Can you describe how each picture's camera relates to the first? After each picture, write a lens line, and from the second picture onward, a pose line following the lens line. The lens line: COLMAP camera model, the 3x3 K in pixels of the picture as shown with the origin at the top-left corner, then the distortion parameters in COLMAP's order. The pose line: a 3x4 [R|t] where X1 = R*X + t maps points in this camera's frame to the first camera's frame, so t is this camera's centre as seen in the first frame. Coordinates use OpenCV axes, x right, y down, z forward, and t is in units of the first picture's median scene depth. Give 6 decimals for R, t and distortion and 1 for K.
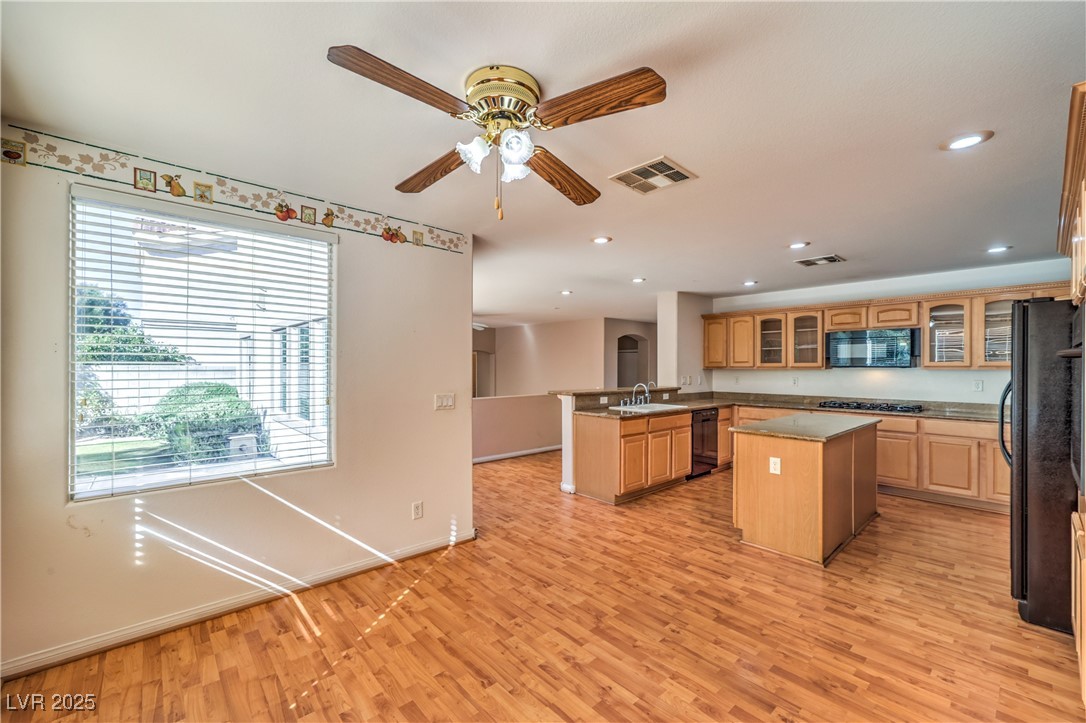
lens RADIAL K [[439.2, 0, 561.5], [0, 439.2, 362.8], [0, 0, 1]] dist [-0.000185, 0.000101]
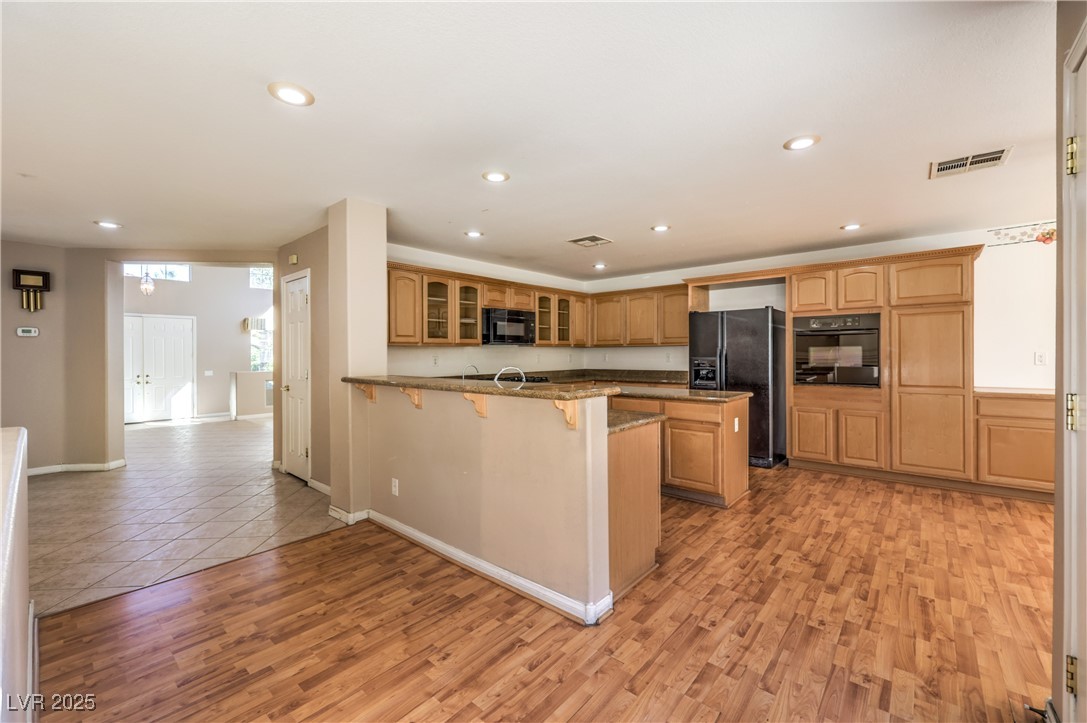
lens RADIAL K [[441.5, 0, 541.5], [0, 441.5, 354.4], [0, 0, 1]] dist [-0.000279, -0.000061]
pose [[-0.084457, -0.003965, 0.996419, -0.575076], [0.001255, 0.999991, 0.004086, 0.045707], [-0.996426, 0.001595, -0.084451, 1.514366]]
